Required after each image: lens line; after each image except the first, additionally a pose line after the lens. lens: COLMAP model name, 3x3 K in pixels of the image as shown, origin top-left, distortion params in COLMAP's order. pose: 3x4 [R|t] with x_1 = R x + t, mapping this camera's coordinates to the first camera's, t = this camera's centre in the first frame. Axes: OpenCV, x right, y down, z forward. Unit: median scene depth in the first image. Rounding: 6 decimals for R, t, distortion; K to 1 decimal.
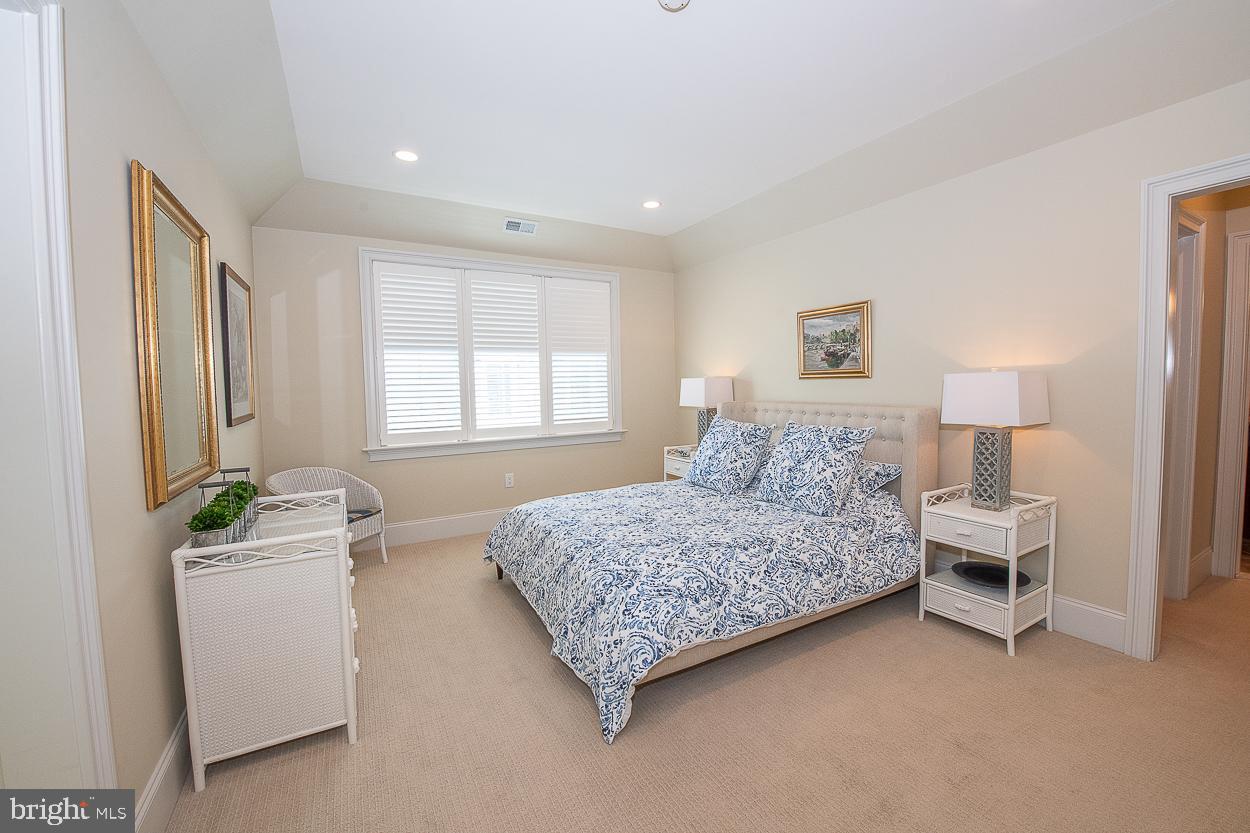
lens RADIAL K [[498.1, 0, 626.8], [0, 498.1, 414.0], [0, 0, 1]] dist [-0.018556, -0.000615]
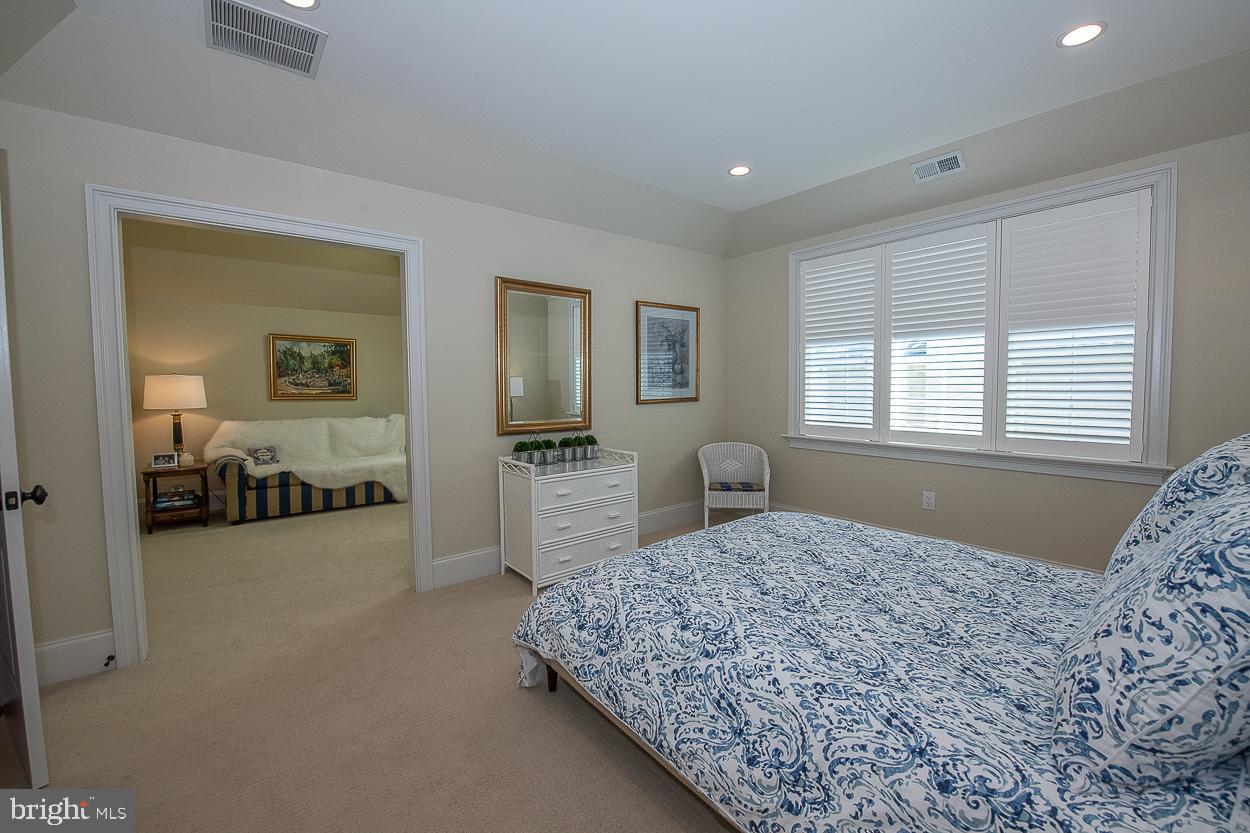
lens RADIAL K [[498.1, 0, 626.2], [0, 498.1, 409.7], [0, 0, 1]] dist [-0.018556, -0.000615]
pose [[0.156503, 0.068551, -0.985296, 0.466158], [-0.056408, 0.996581, 0.060377, -0.030649], [0.986065, 0.046129, 0.159835, 0.432532]]
